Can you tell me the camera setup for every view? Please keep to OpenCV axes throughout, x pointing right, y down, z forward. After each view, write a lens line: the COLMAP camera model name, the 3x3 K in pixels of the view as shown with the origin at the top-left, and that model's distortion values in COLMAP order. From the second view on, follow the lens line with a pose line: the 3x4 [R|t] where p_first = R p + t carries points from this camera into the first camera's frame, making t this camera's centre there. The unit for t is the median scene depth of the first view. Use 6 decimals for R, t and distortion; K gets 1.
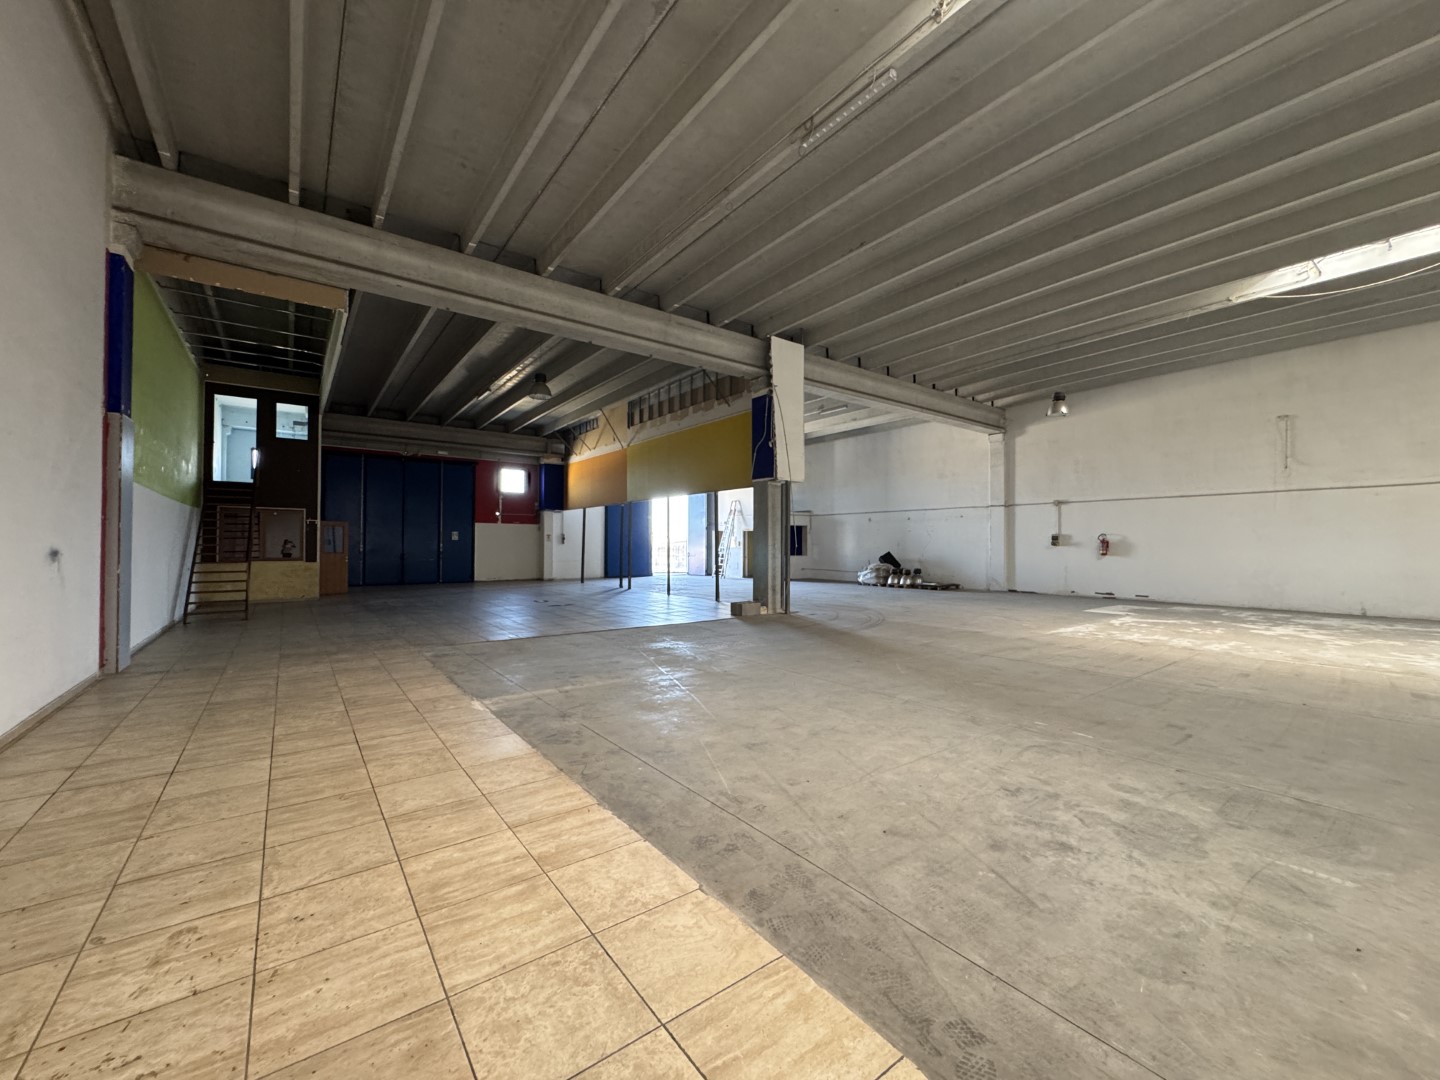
lens RADIAL K [[575.5, 0, 719.2], [0, 575.5, 537.8], [0, 0, 1]] dist [-0.001448, 0.000286]
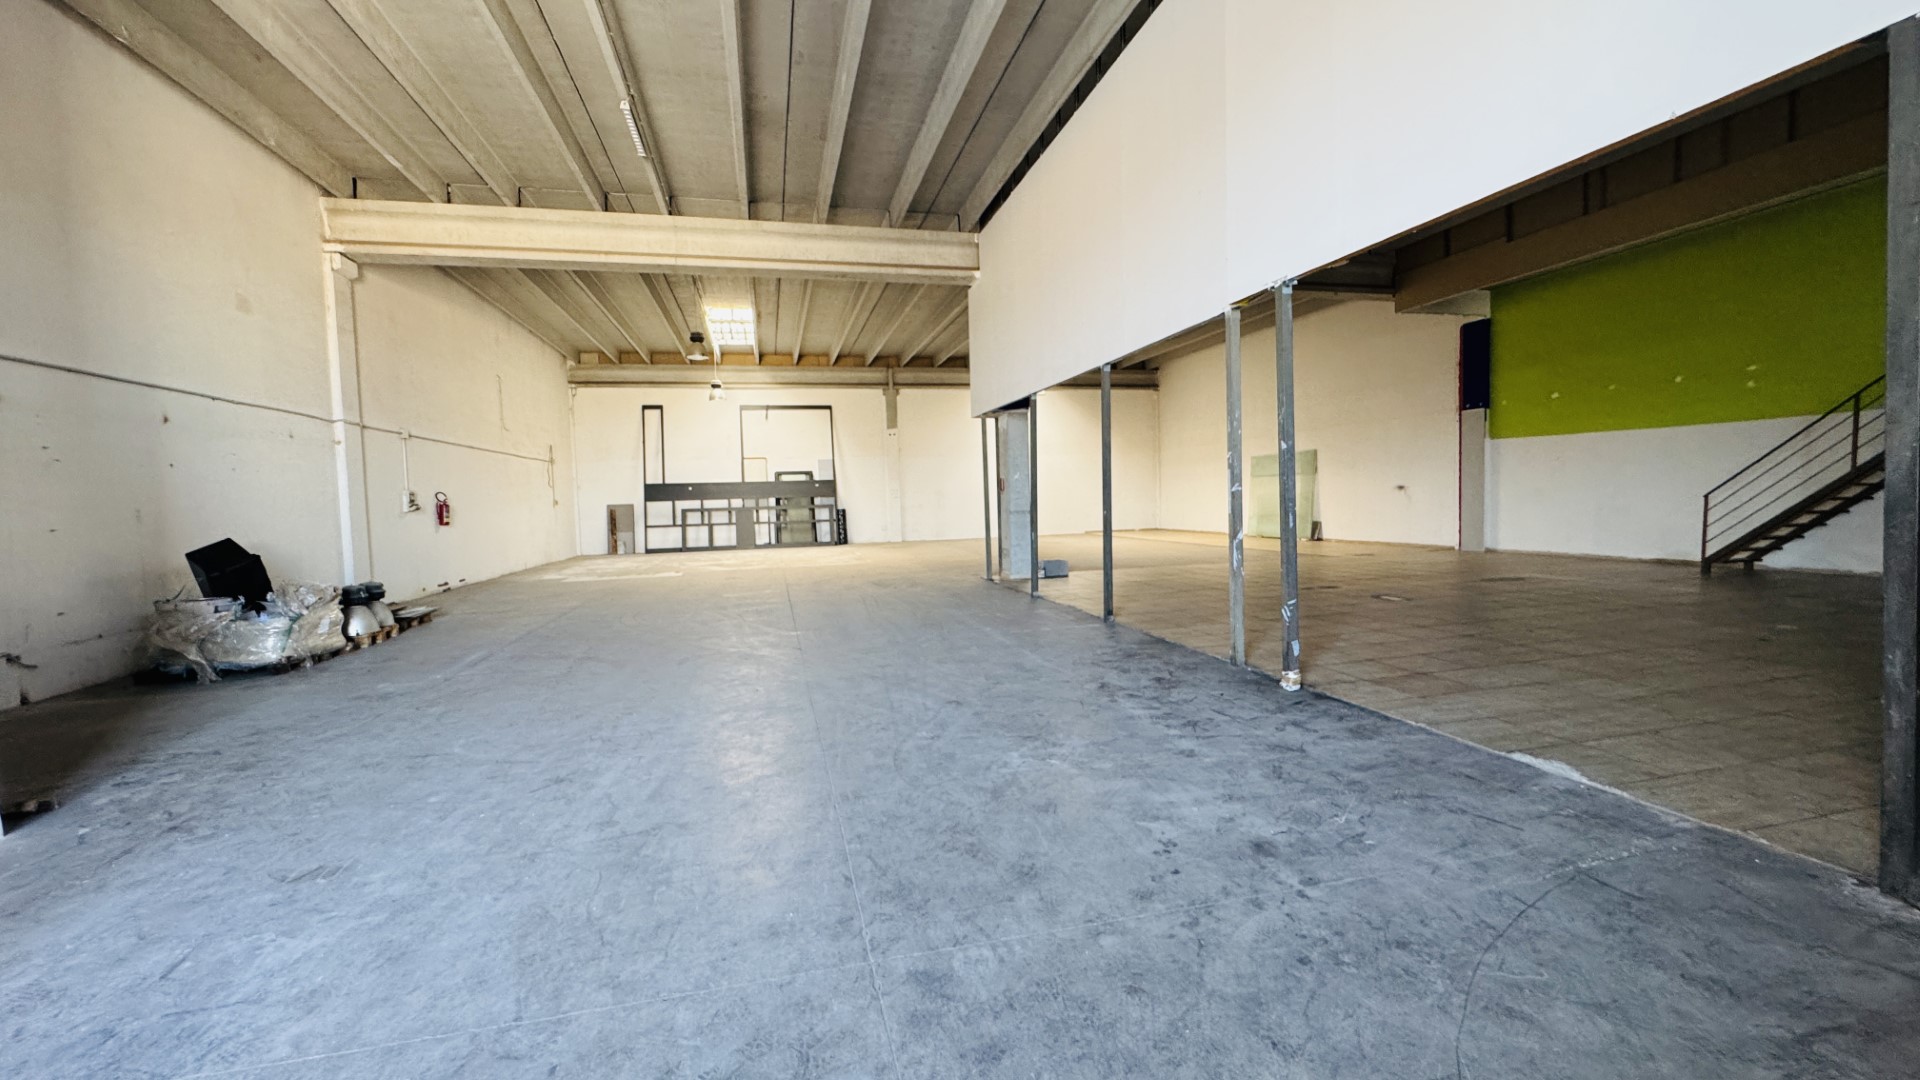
lens RADIAL K [[765.0, 0, 961.0], [0, 765.0, 535.4], [0, 0, 1]] dist [-0.000969, 0.000104]
pose [[-0.922978, 0.005680, 0.384810, -0.143242], [0.021442, 0.999097, 0.036681, 0.015106], [-0.384254, 0.042107, -0.922267, 1.106032]]
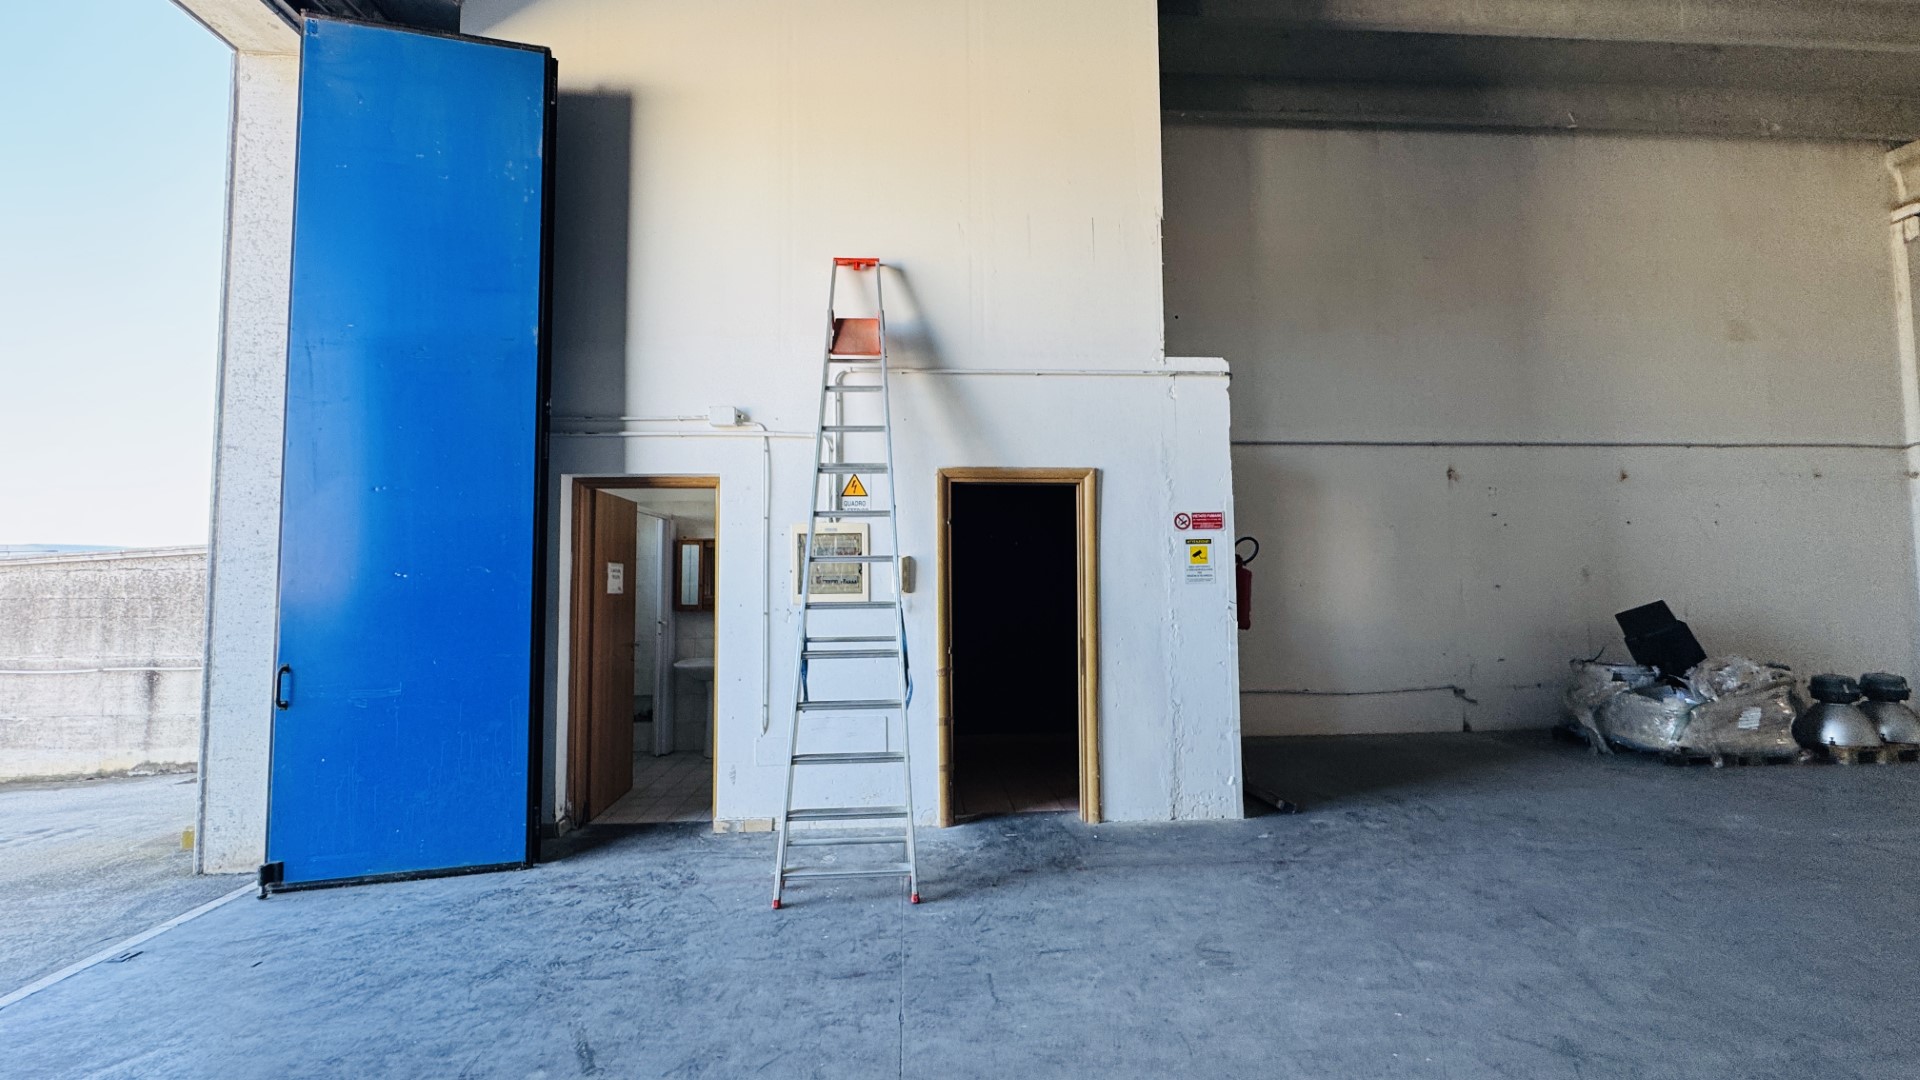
lens RADIAL K [[765.0, 0, 961.0], [0, 765.0, 535.4], [0, 0, 1]] dist [-0.000969, 0.000104]
pose [[0.542065, 0.041591, 0.839306, -0.124337], [-0.000376, 0.998786, -0.049251, 0.011097], [-0.840336, 0.026382, 0.541423, 0.992230]]
